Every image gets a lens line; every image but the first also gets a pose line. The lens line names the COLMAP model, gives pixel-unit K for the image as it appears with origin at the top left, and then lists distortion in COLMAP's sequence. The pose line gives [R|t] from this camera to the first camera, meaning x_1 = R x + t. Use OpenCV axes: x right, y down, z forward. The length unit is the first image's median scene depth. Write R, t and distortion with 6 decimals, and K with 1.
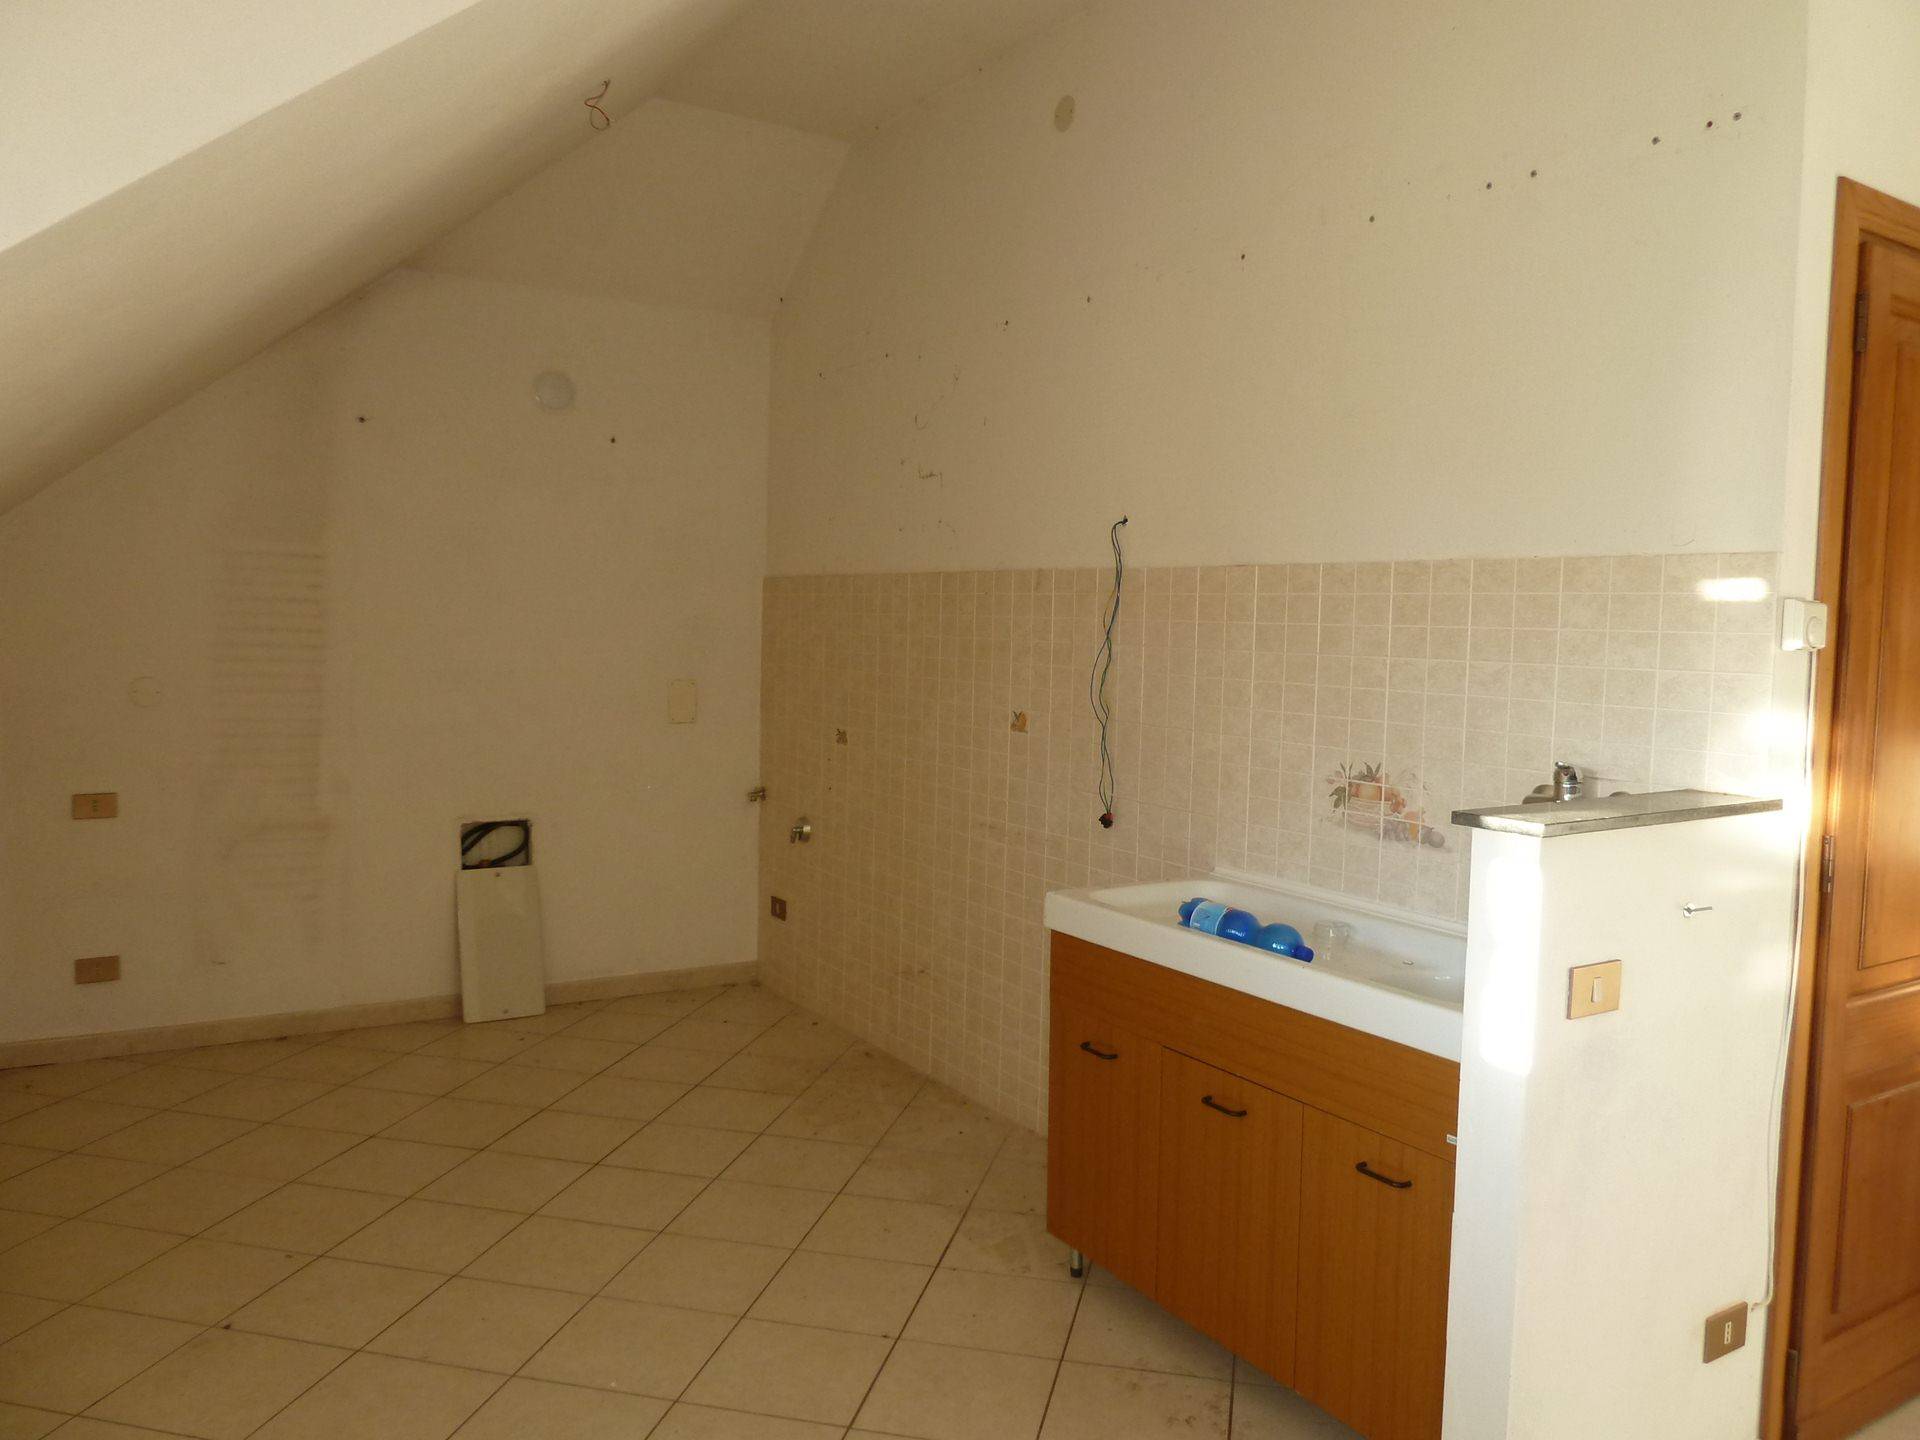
lens RADIAL K [[1413.2, 0, 960.0], [0, 1413.2, 720.0], [0, 0, 1]] dist [-0.002104, -0.000364]
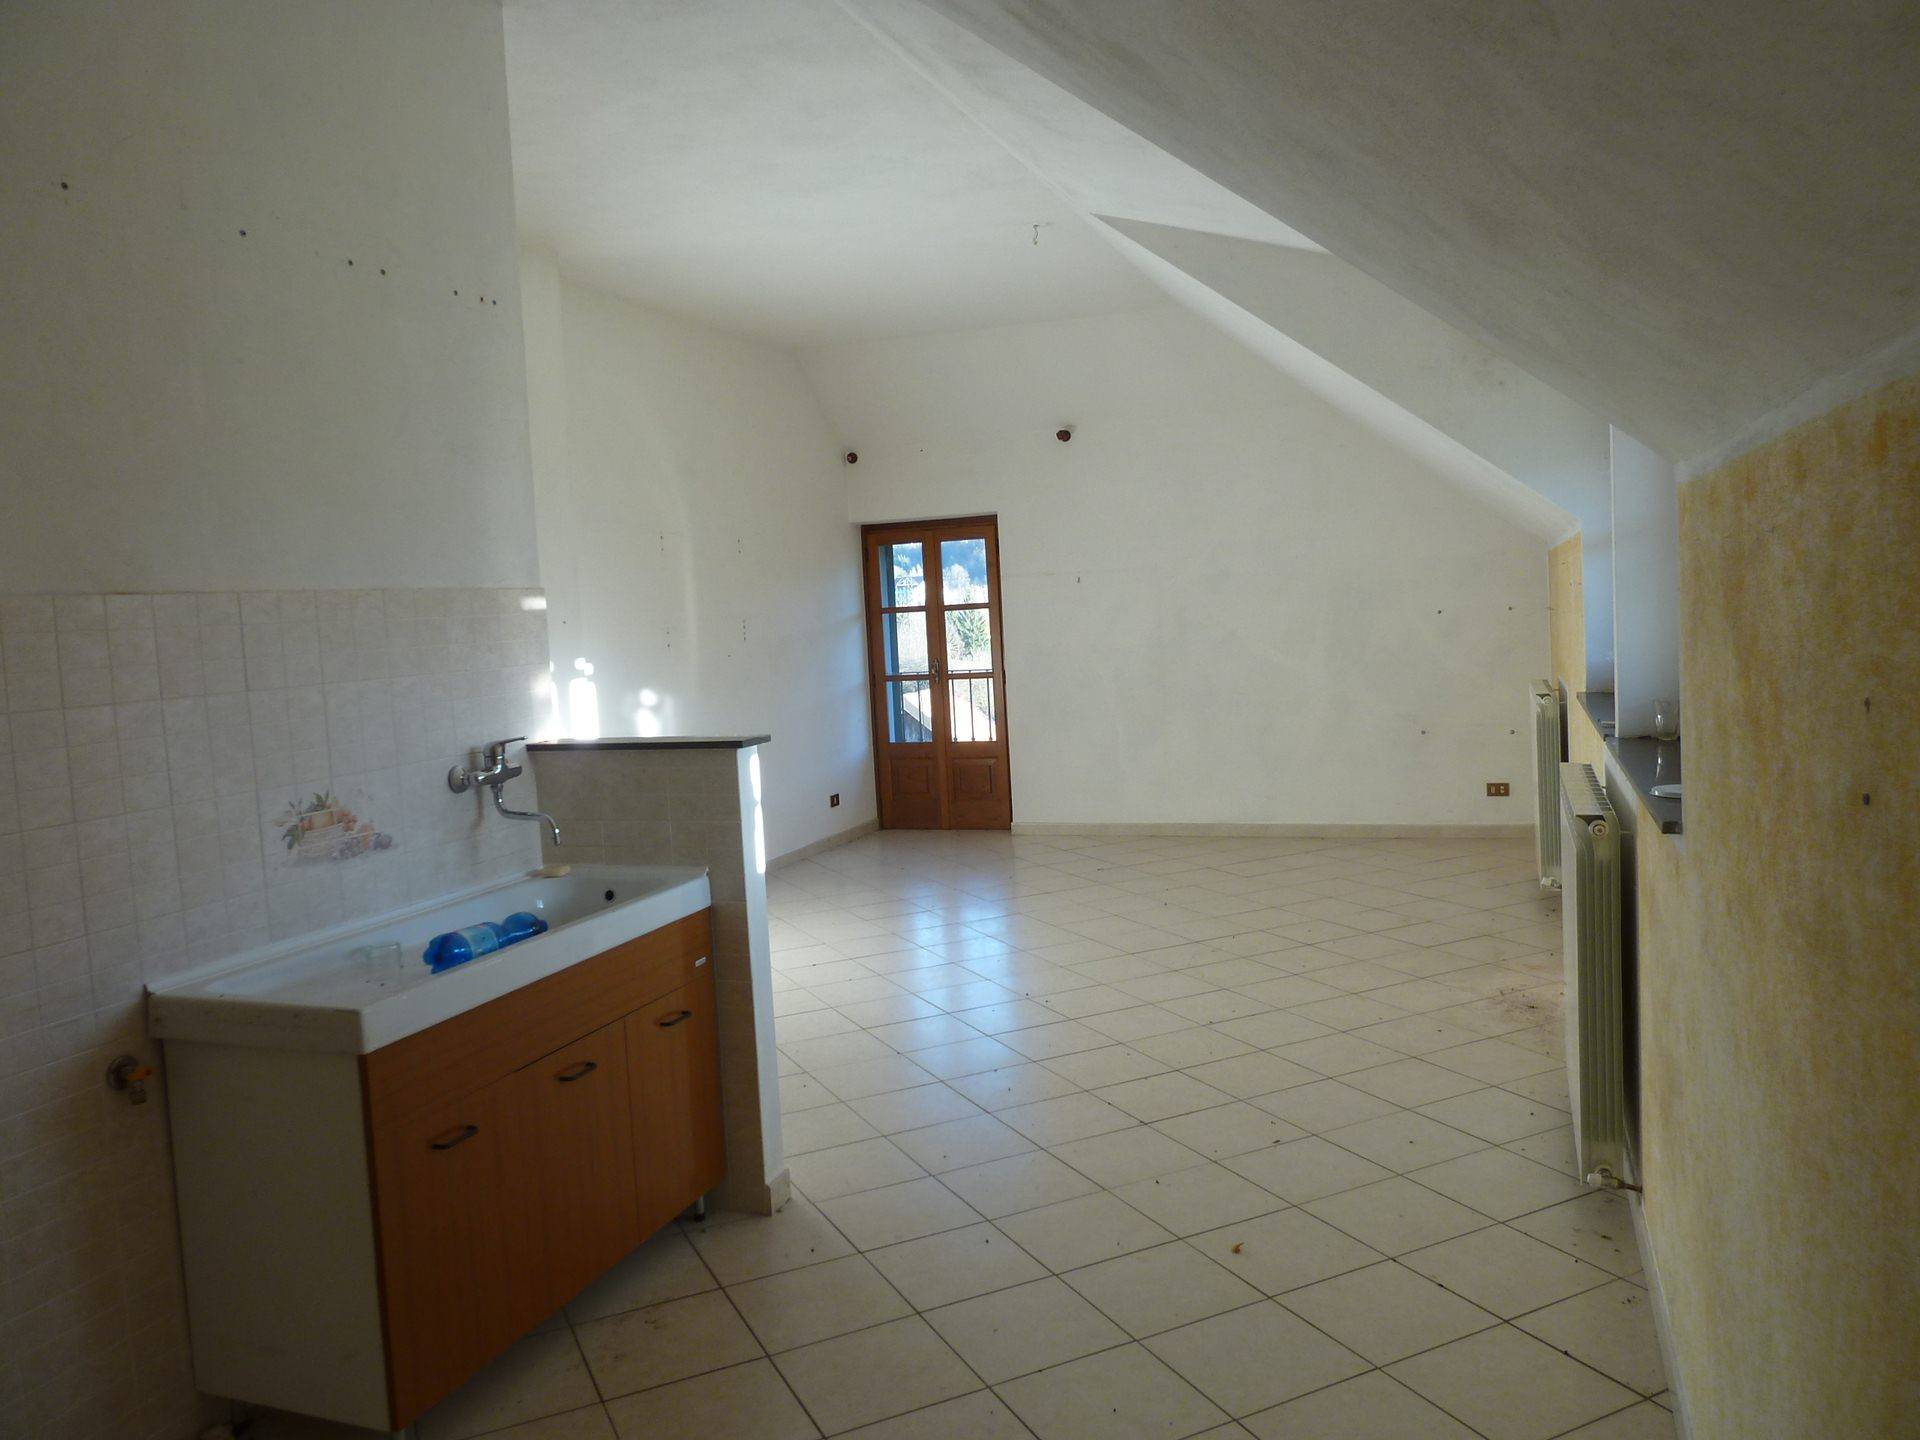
lens RADIAL K [[1413.2, 0, 960.0], [0, 1413.2, 720.0], [0, 0, 1]] dist [-0.002104, -0.000364]
pose [[-0.594095, -0.057946, 0.802305, -0.773672], [0.097843, 0.984791, 0.143577, -0.118049], [-0.798422, 0.163798, -0.579390, 1.202853]]
